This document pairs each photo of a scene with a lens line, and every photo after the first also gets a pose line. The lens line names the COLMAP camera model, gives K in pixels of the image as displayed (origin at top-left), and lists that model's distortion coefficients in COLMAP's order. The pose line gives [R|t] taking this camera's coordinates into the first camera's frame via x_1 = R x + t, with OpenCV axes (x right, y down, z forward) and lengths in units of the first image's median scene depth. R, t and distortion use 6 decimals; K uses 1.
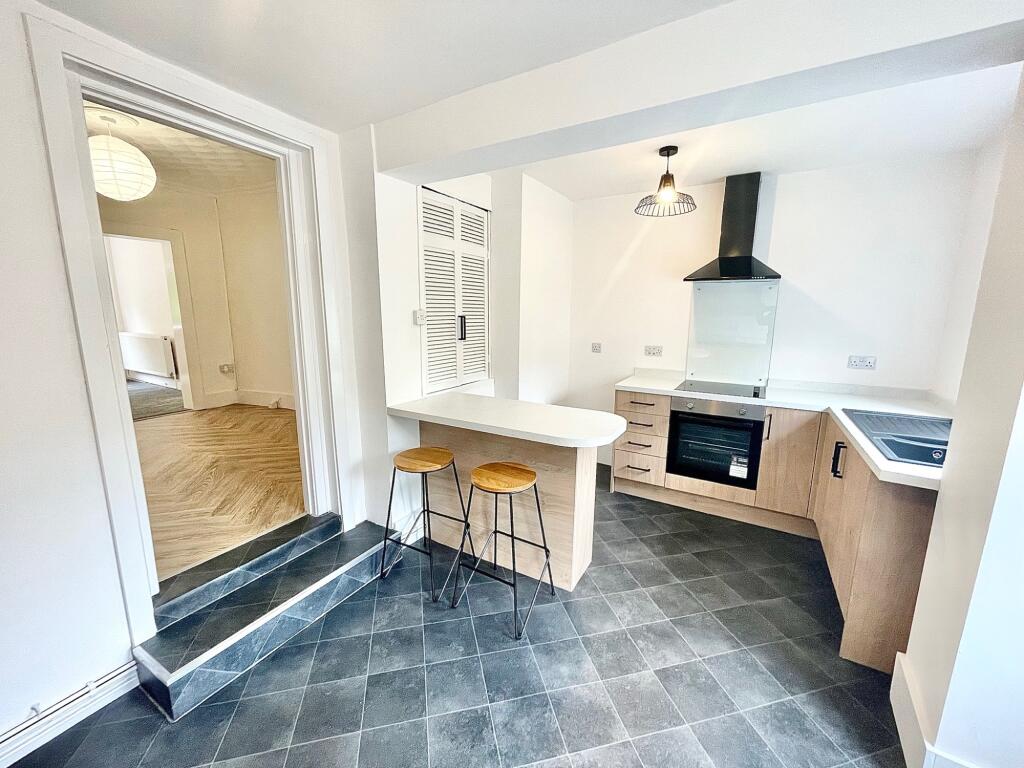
lens RADIAL K [[414.4, 0, 508.5], [0, 414.4, 385.4], [0, 0, 1]] dist [-0.004638, 0.002156]
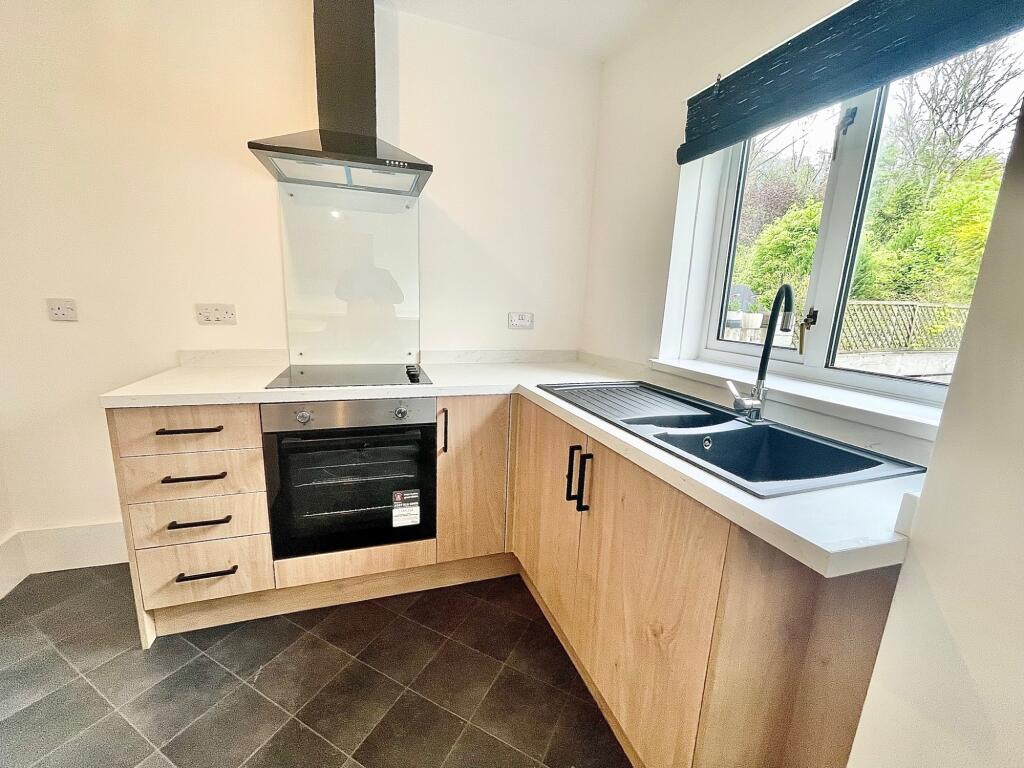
lens RADIAL K [[414.4, 0, 509.0], [0, 414.4, 383.9], [0, 0, 1]] dist [-0.004638, 0.002156]
pose [[0.642554, -0.130851, 0.754985, 0.247620], [0.106608, 0.990994, 0.081022, -0.003700], [-0.758787, 0.028426, 0.650718, 0.534149]]
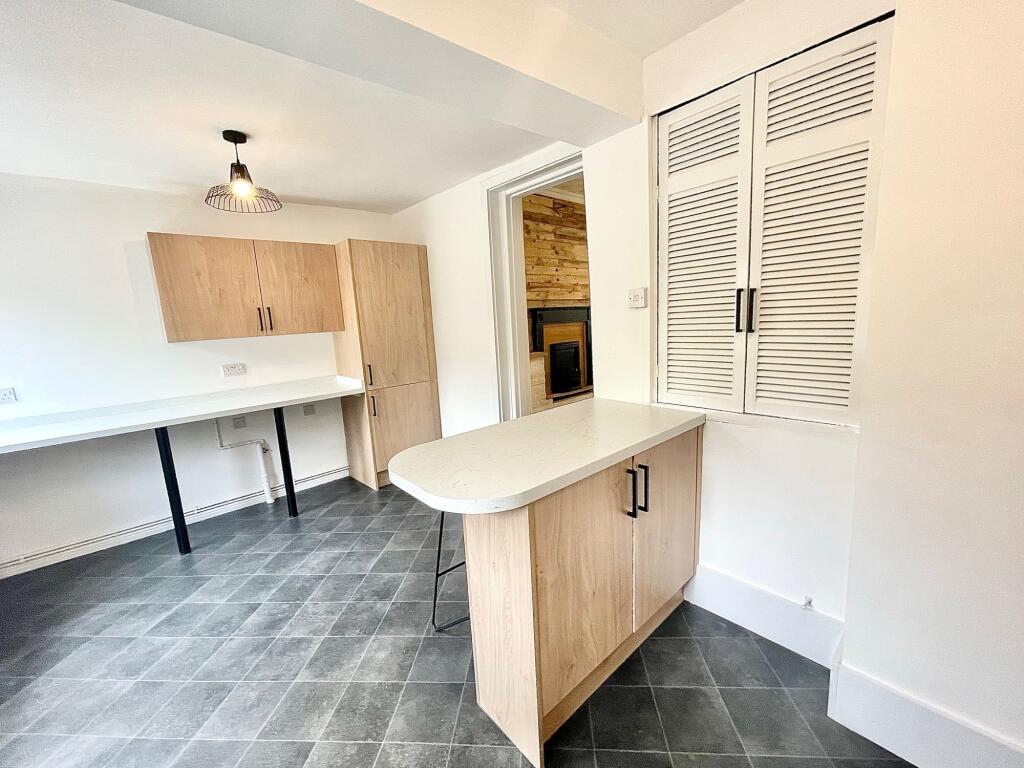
lens RADIAL K [[414.4, 0, 502.1], [0, 414.4, 380.7], [0, 0, 1]] dist [-0.004638, 0.002156]
pose [[-0.324951, 0.152994, -0.933274, 0.550940], [-0.118716, 0.972423, 0.200747, -0.123774], [0.938250, 0.176027, -0.297828, 0.915681]]
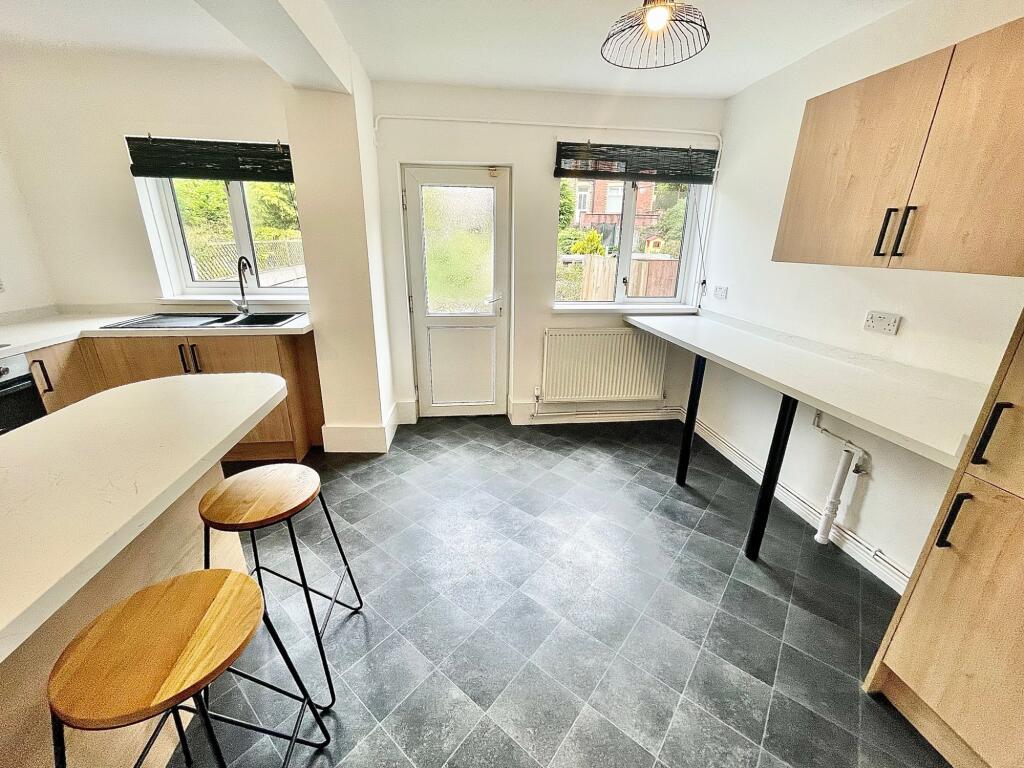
lens RADIAL K [[414.4, 0, 511.1], [0, 414.4, 383.2], [0, 0, 1]] dist [-0.004638, 0.002156]
pose [[-0.612750, -0.271111, 0.742318, -0.480995], [0.127621, 0.893039, 0.431503, -0.109305], [-0.779904, 0.359139, -0.512610, 0.700635]]
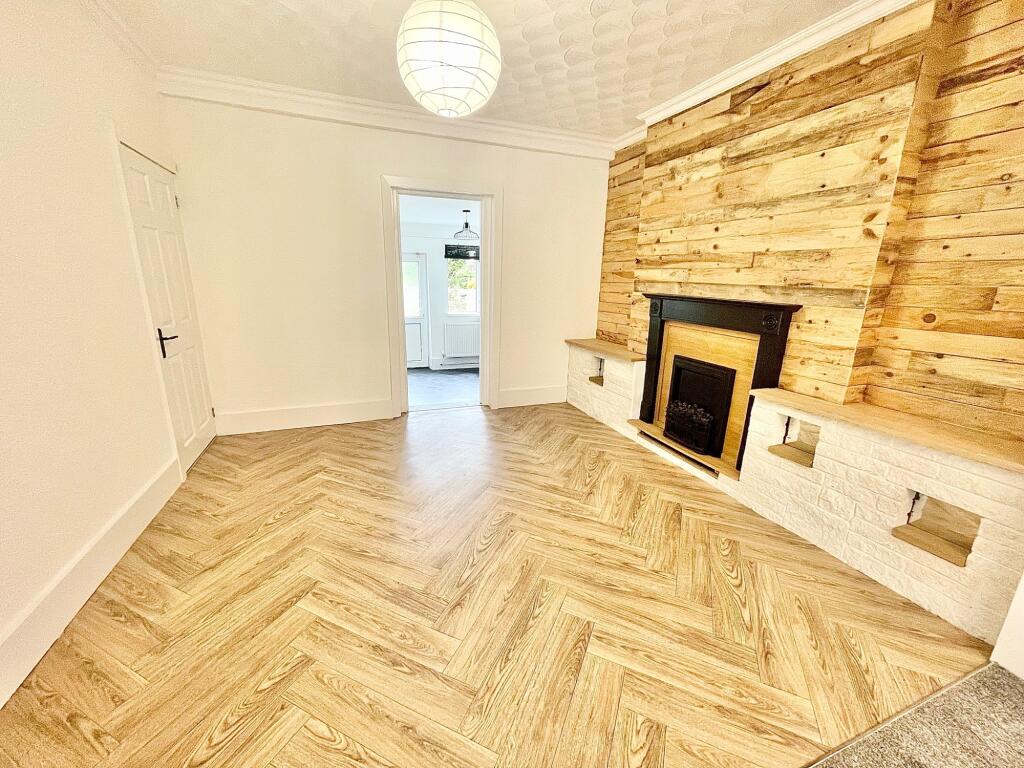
lens RADIAL K [[414.4, 0, 511.5], [0, 414.4, 383.0], [0, 0, 1]] dist [-0.004638, 0.002156]
pose [[-0.775381, -0.178124, 0.605851, -1.599361], [0.090041, 0.918408, 0.385253, -0.349027], [-0.625041, 0.353269, -0.696077, 1.655590]]
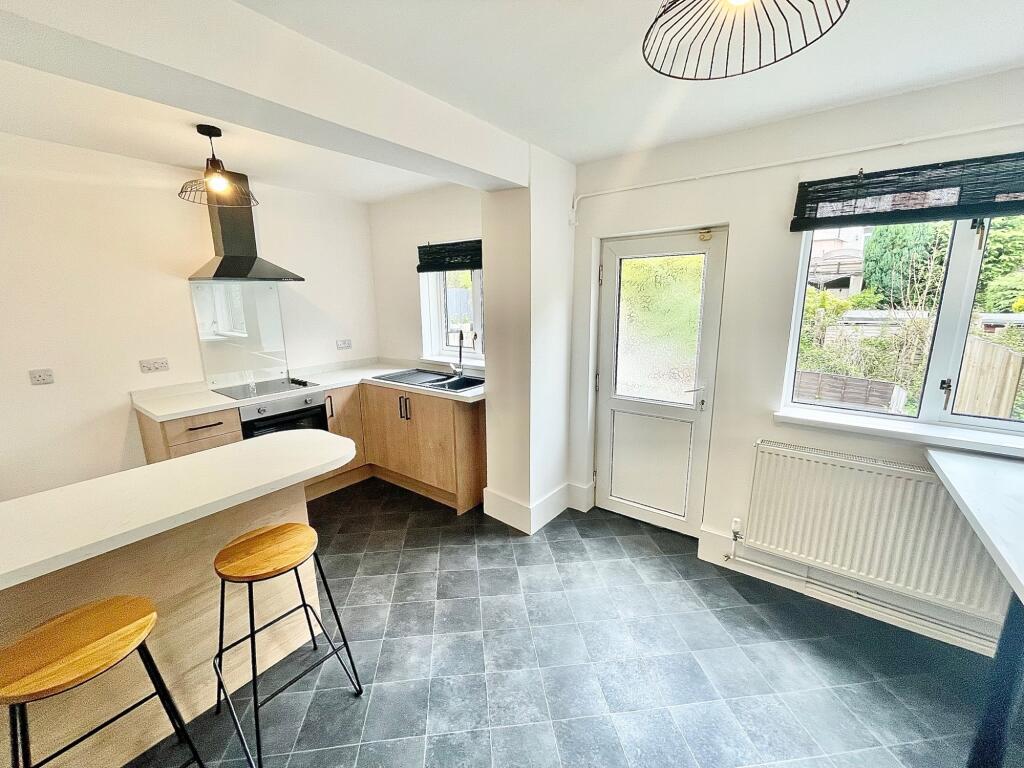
lens RADIAL K [[414.4, 0, 508.8], [0, 414.4, 383.1], [0, 0, 1]] dist [-0.004638, 0.002156]
pose [[0.108347, -0.210482, 0.971575, -0.447148], [0.196060, 0.962657, 0.186686, -0.084883], [-0.974588, 0.170260, 0.145569, 0.309006]]
